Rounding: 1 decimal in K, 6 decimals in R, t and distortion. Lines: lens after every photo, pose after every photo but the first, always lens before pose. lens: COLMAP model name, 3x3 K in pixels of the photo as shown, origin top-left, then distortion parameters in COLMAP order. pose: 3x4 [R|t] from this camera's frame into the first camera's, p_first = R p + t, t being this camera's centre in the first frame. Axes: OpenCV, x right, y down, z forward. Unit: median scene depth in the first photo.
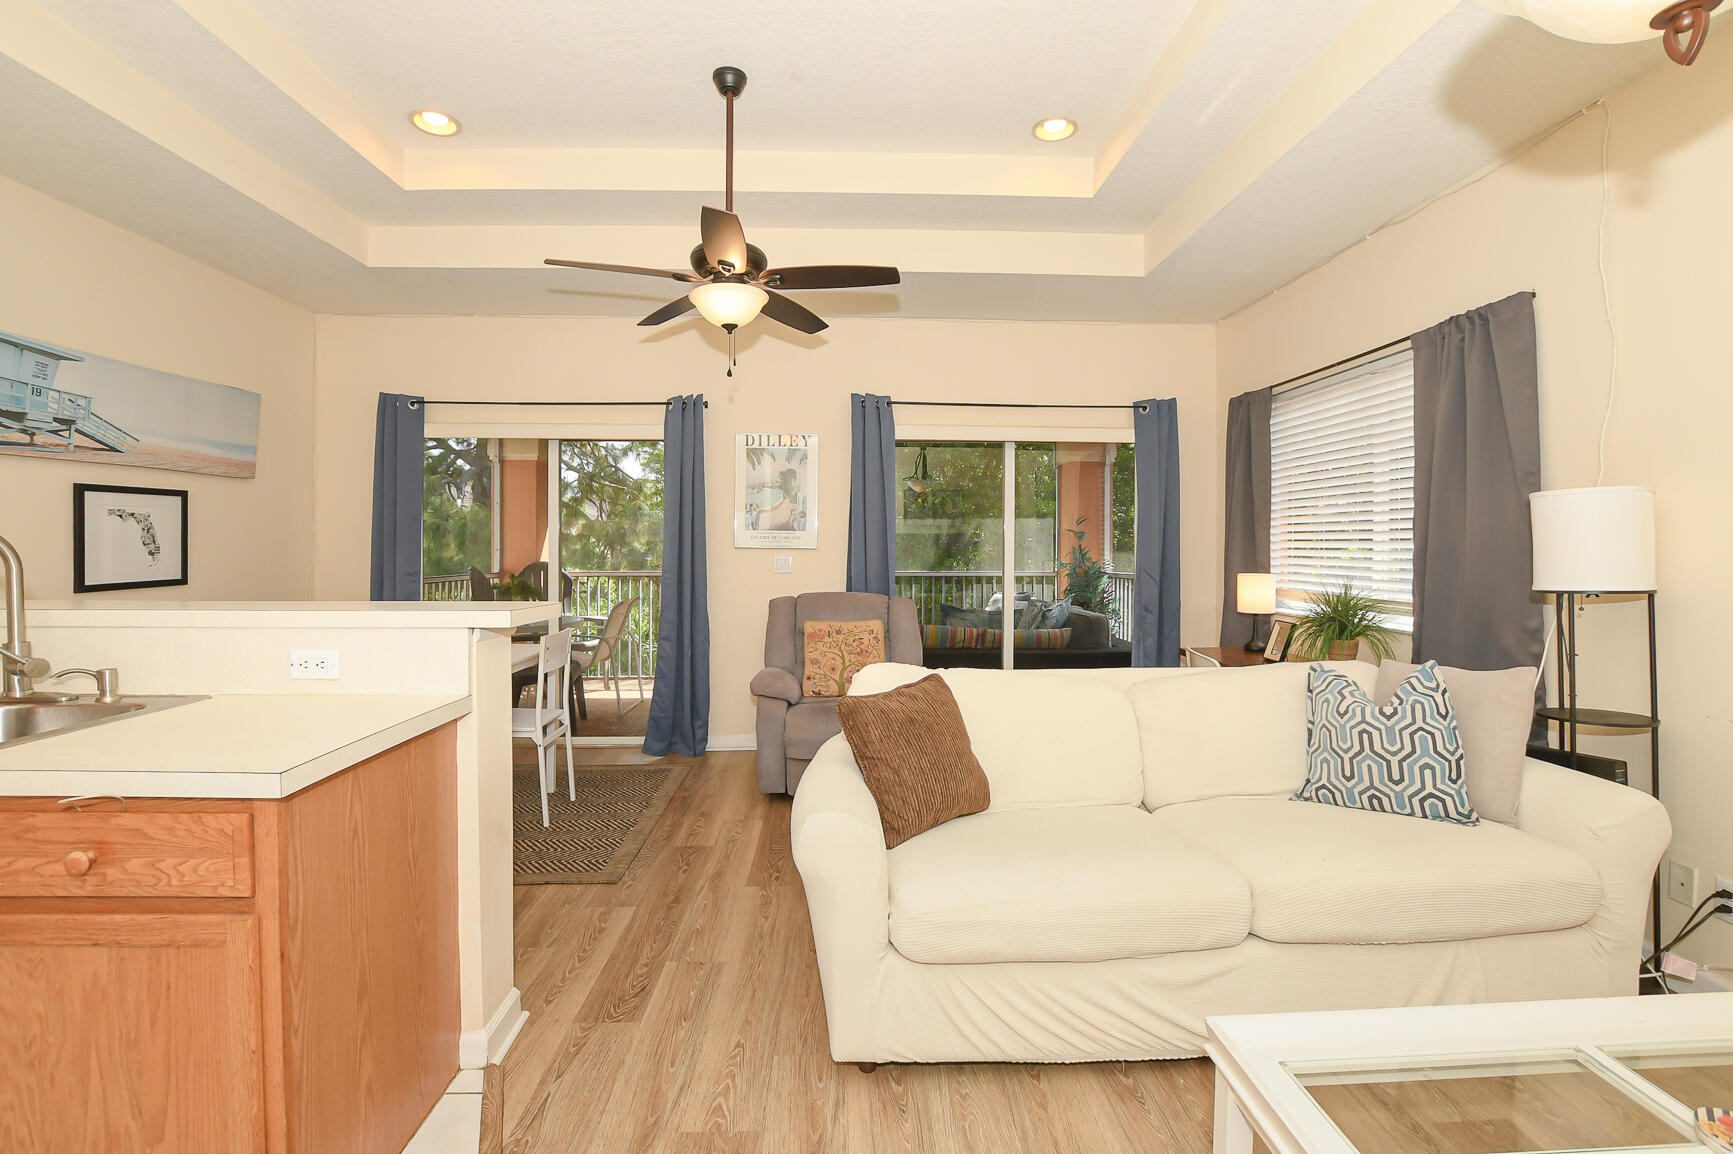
lens RADIAL K [[771.4, 0, 874.1], [0, 771.4, 554.5], [0, 0, 1]] dist [-0.037046, 0.007294]
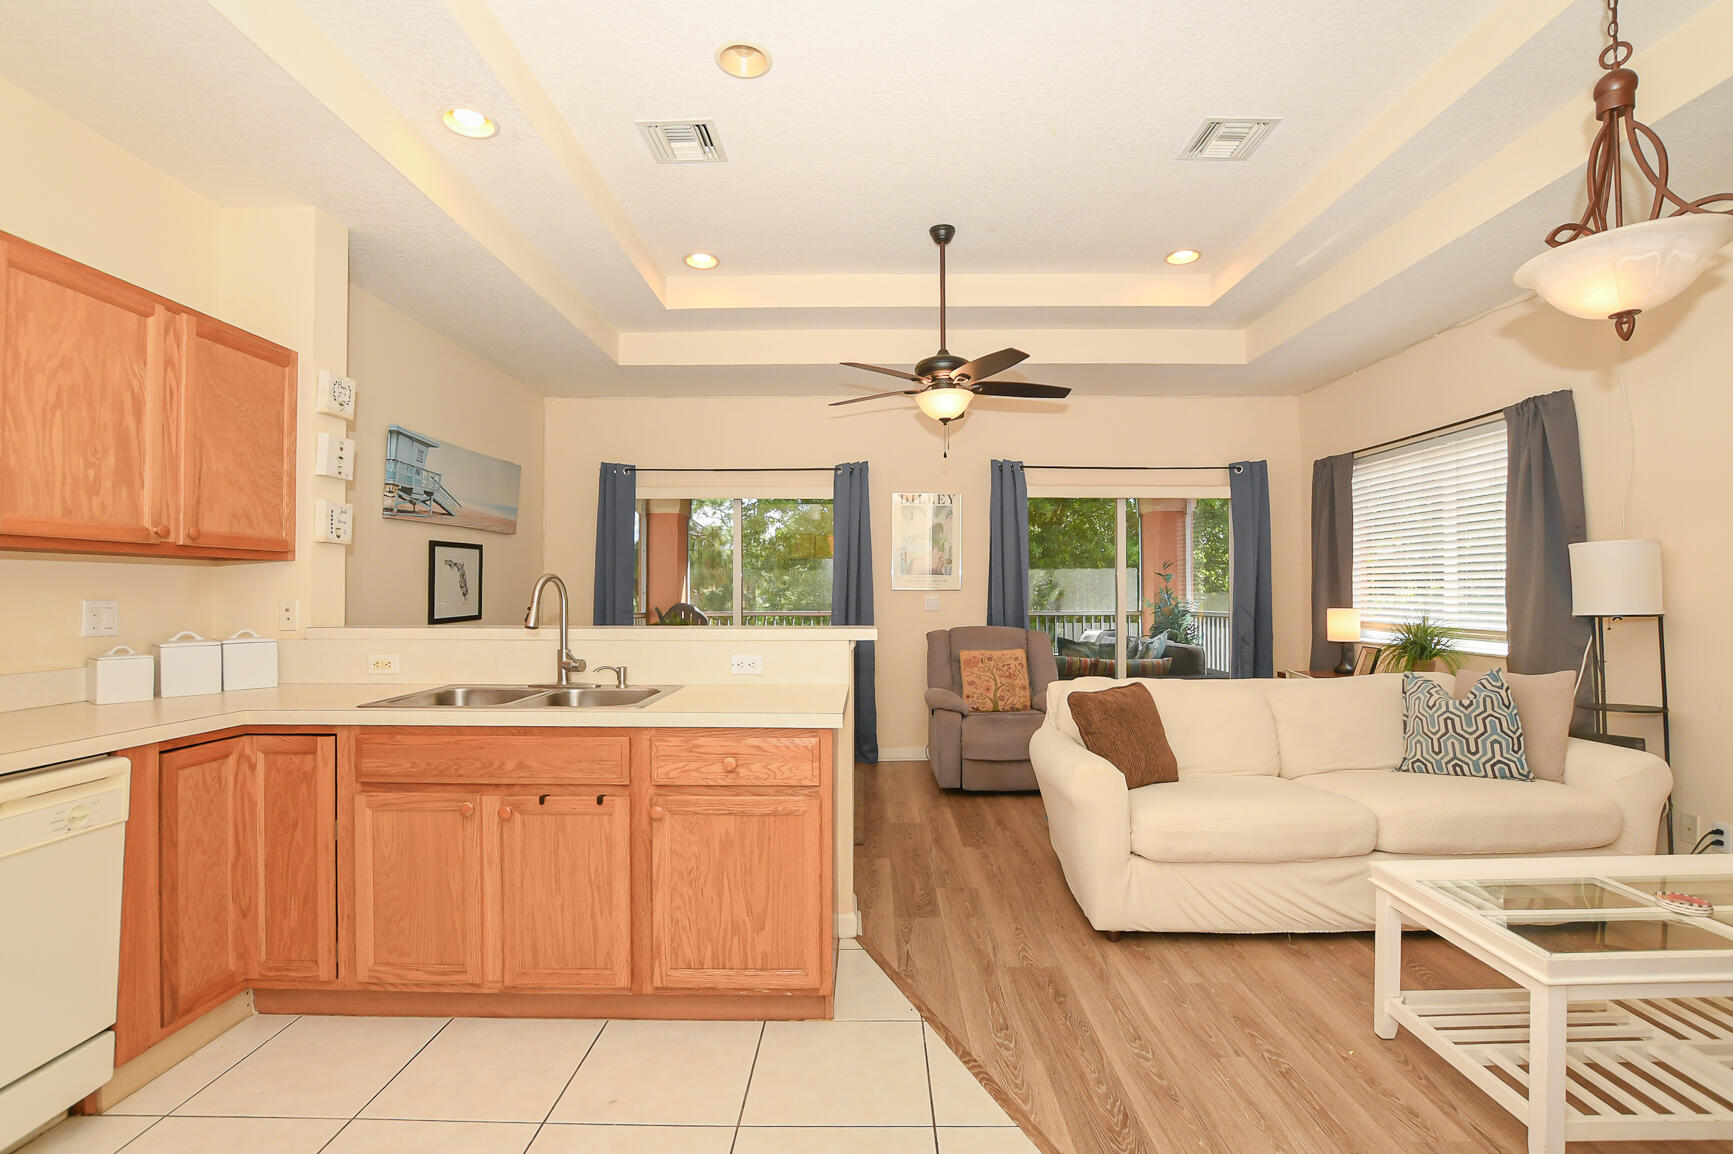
lens RADIAL K [[780.8, 0, 880.3], [0, 780.8, 582.2], [0, 0, 1]] dist [-0.024801, 0.000413]
pose [[0.999353, -0.004761, -0.035654, -0.256140], [0.004001, 0.999764, -0.021351, 0.009521], [0.035747, 0.021195, 0.999136, -0.336235]]
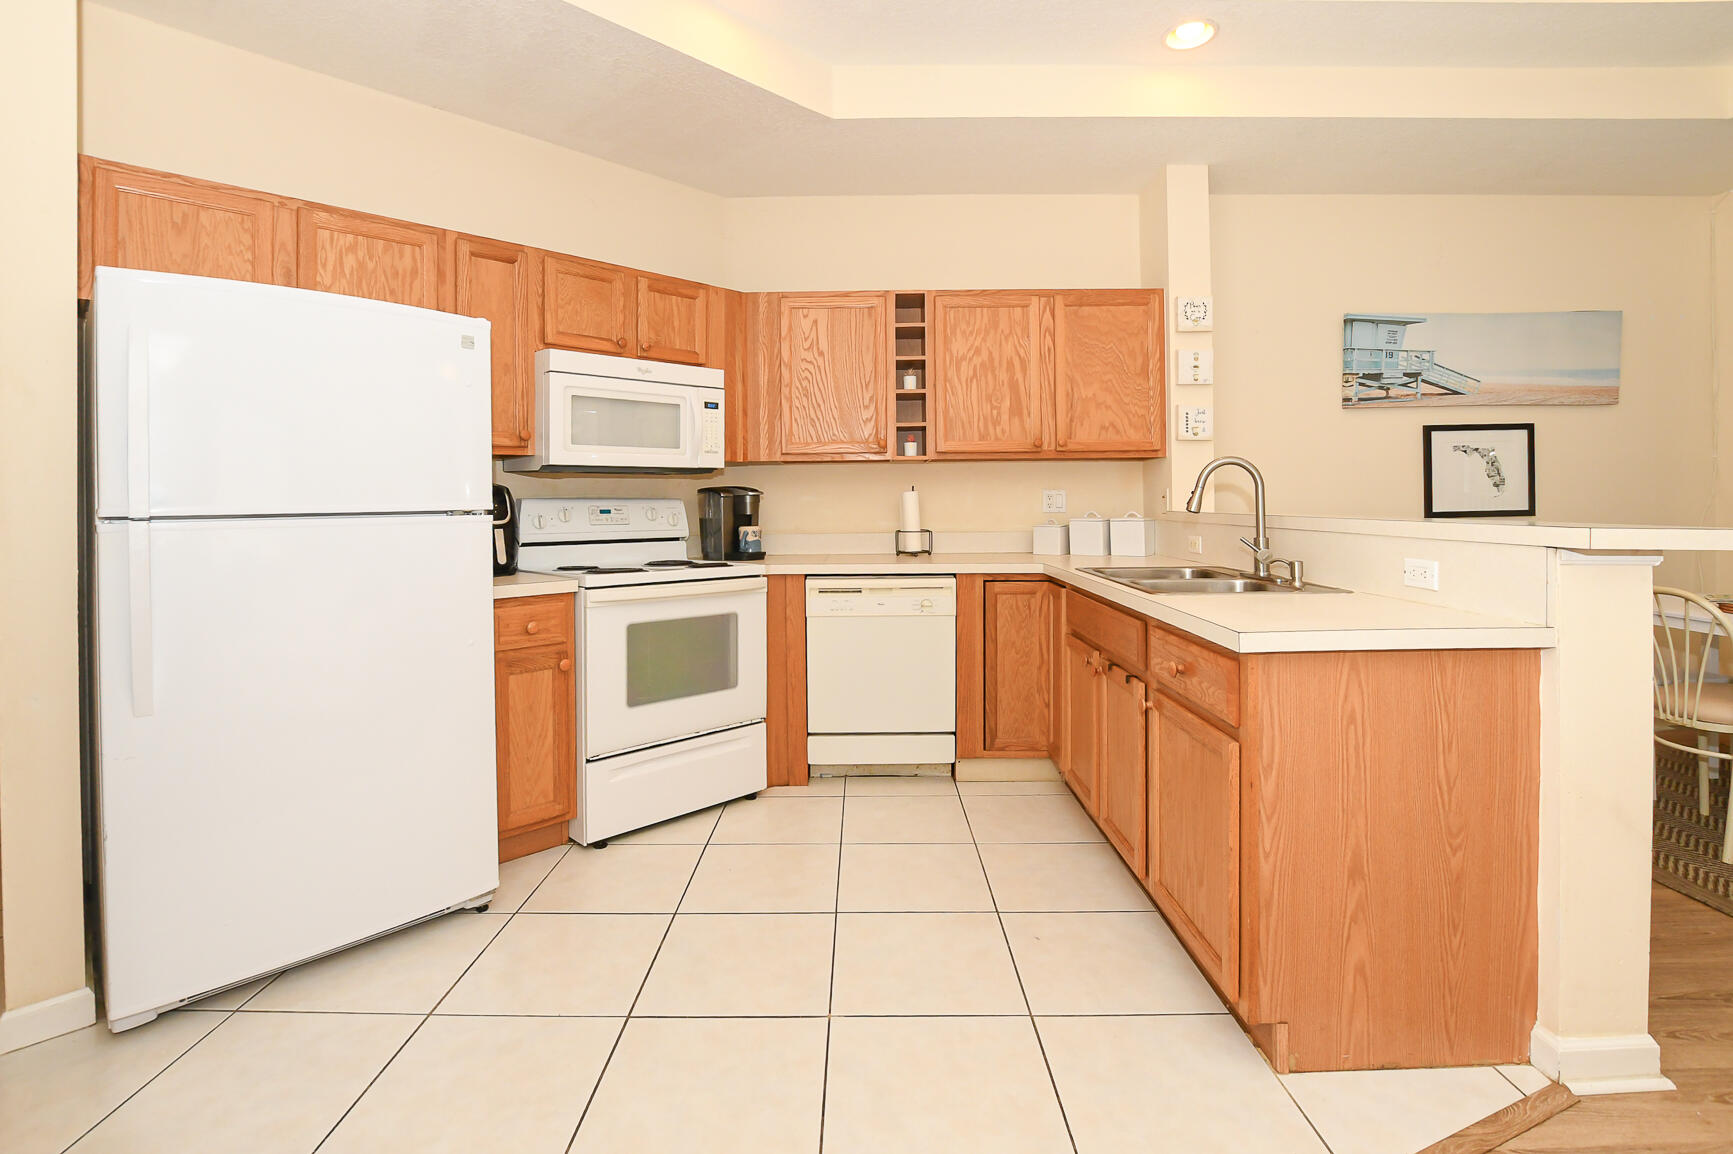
lens RADIAL K [[805.6, 0, 860.2], [0, 805.6, 497.2], [0, 0, 1]] dist [-0.041986, 0.007565]
pose [[-0.046867, -0.008865, -0.998862, 0.230965], [-0.002204, 0.999959, -0.008772, 0.032545], [0.998899, 0.001791, -0.046885, 0.177991]]
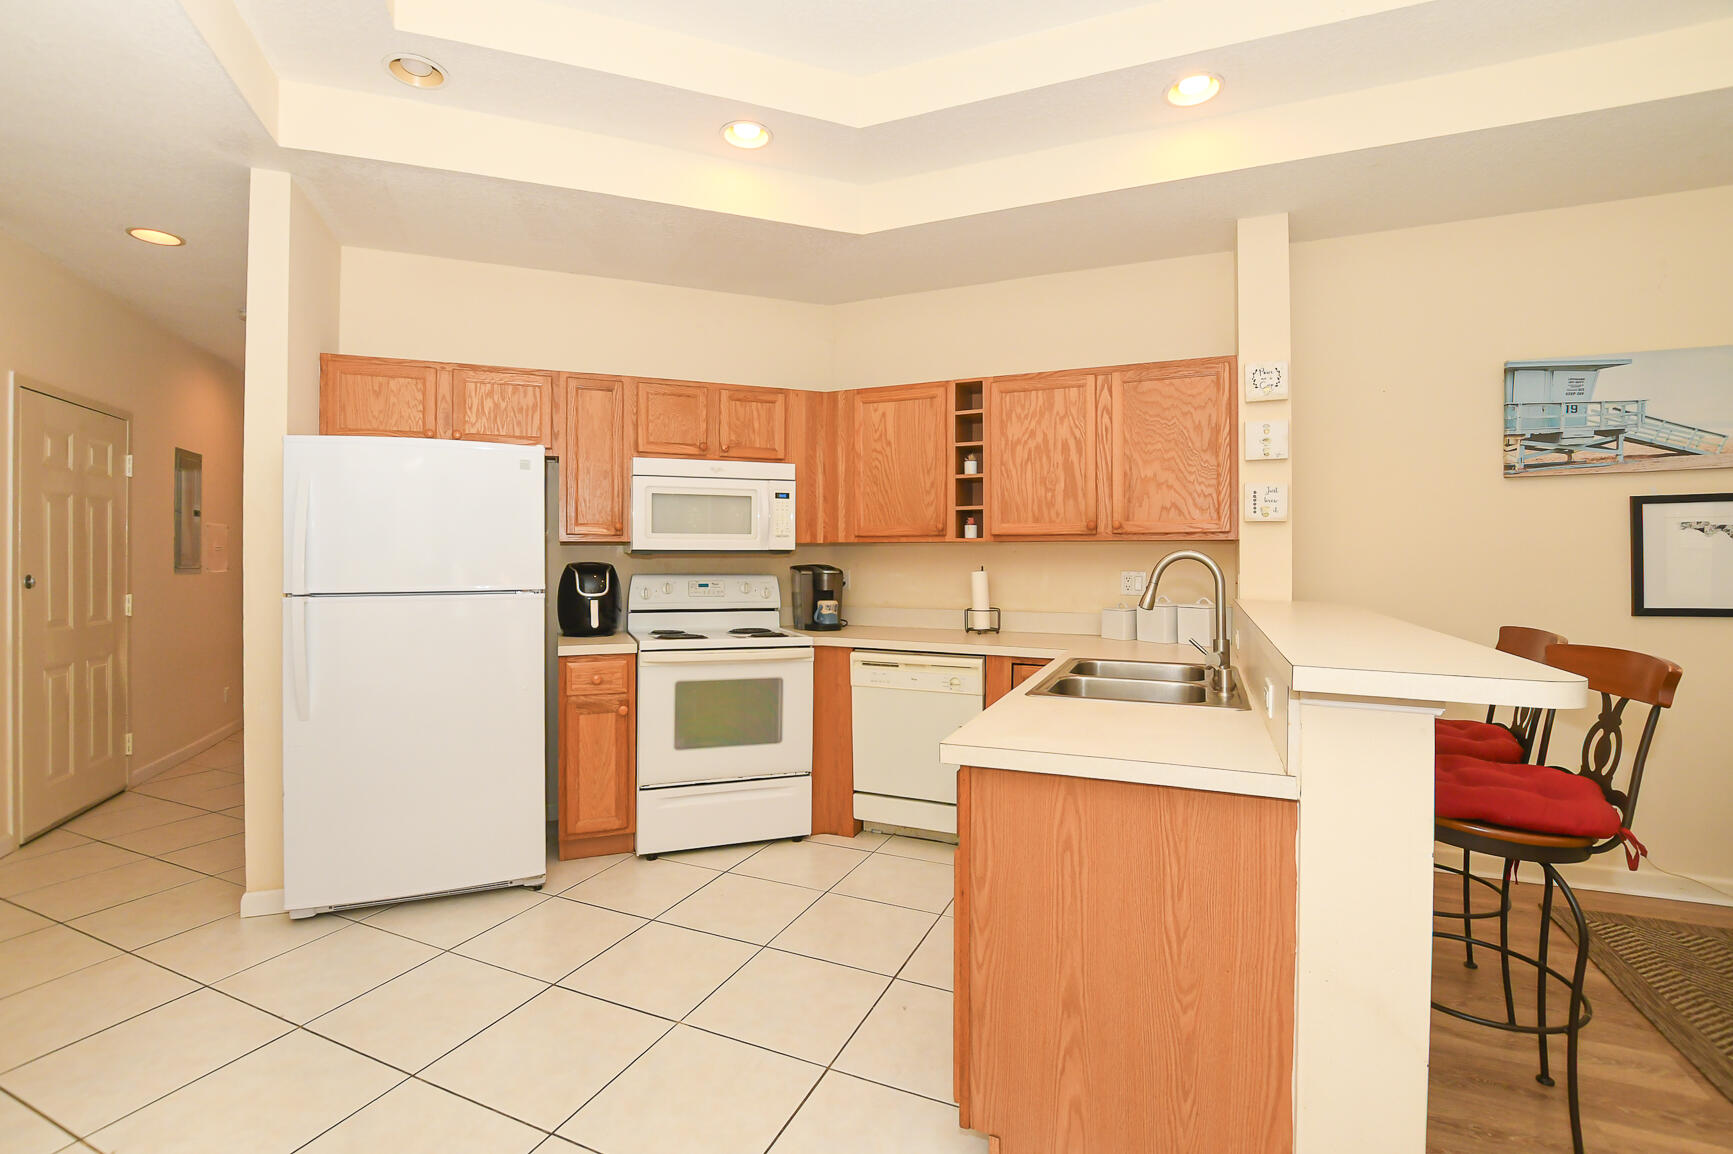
lens RADIAL K [[785.6, 0, 871.9], [0, 785.6, 554.5], [0, 0, 1]] dist [-0.042881, 0.008892]
pose [[-0.438980, -0.007558, -0.898465, 0.189723], [-0.013557, 0.999906, -0.001787, -0.010438], [0.898395, 0.011396, -0.439041, 0.605916]]
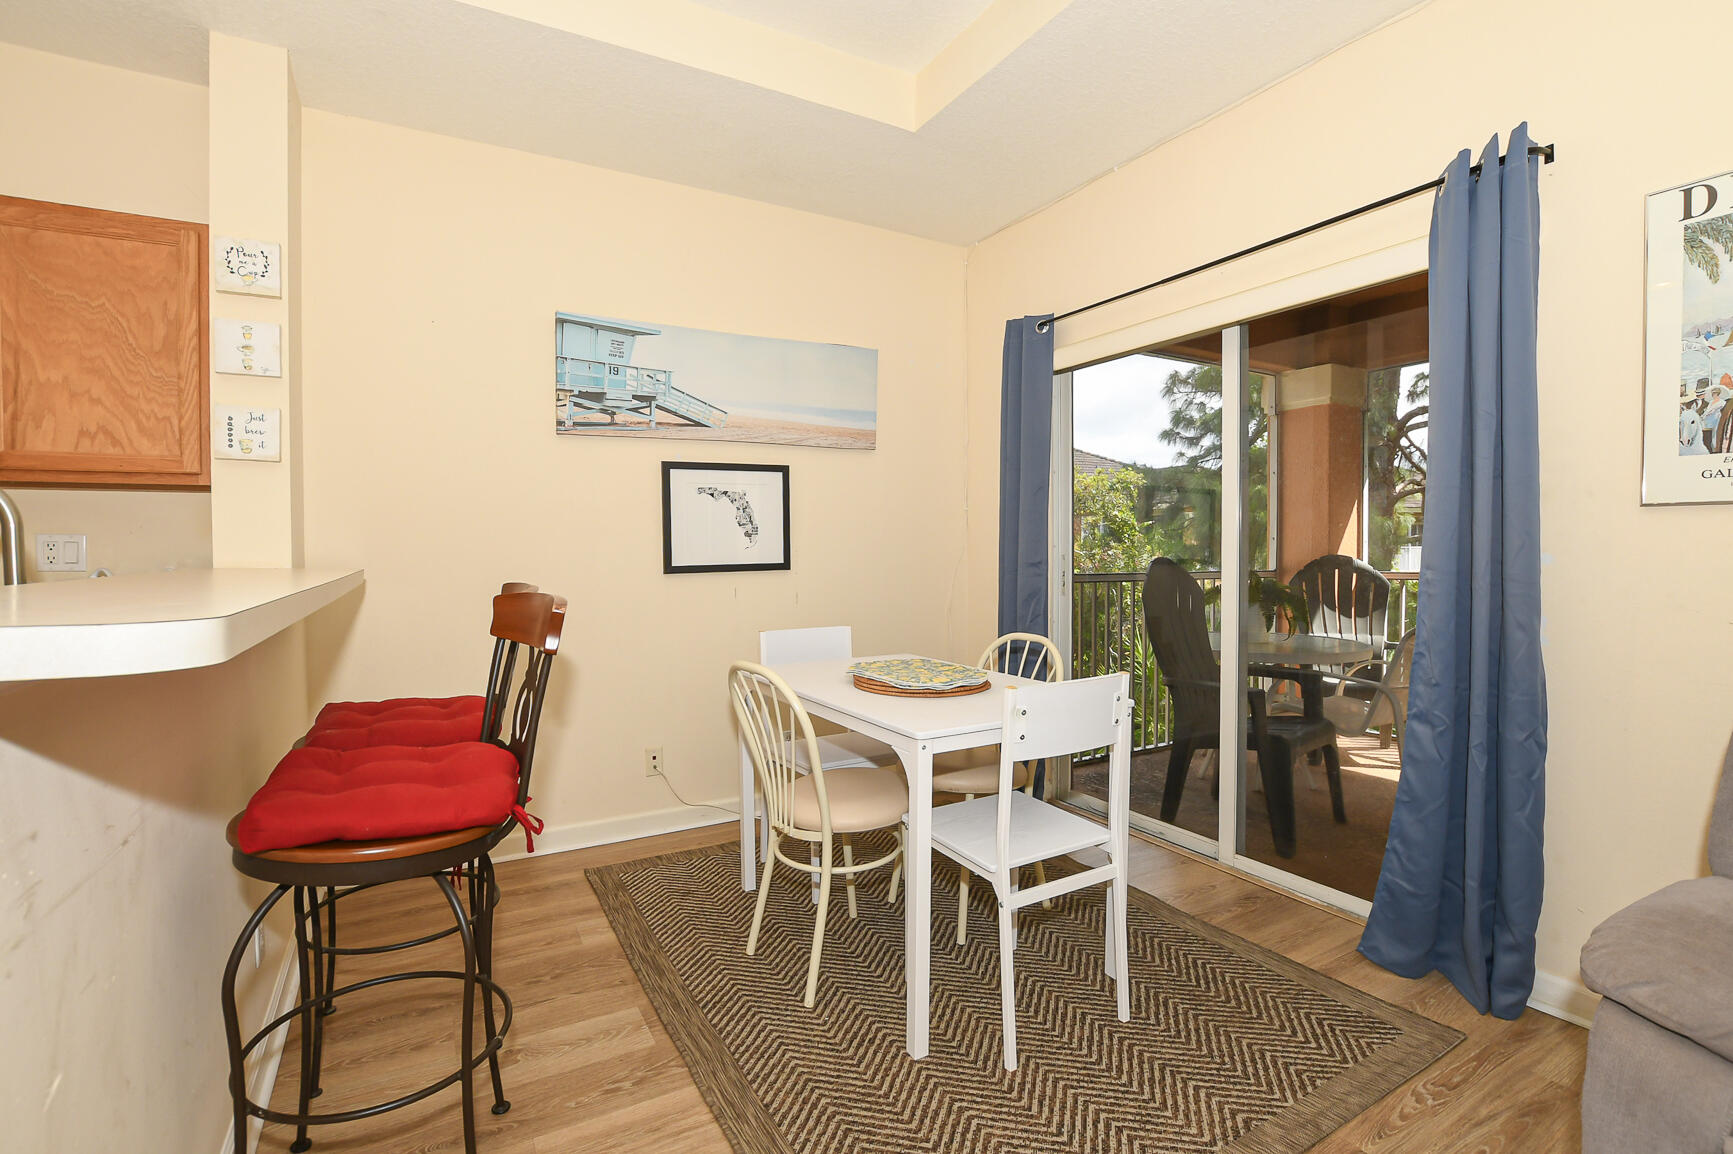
lens RADIAL K [[792.1, 0, 863.4], [0, 792.1, 567.1], [0, 0, 1]] dist [-0.024500, 0.000428]
pose [[0.450558, 0.016264, -0.892599, -0.026007], [-0.003532, 0.999859, 0.016436, 0.026446], [0.892740, -0.004252, 0.450551, 0.815306]]
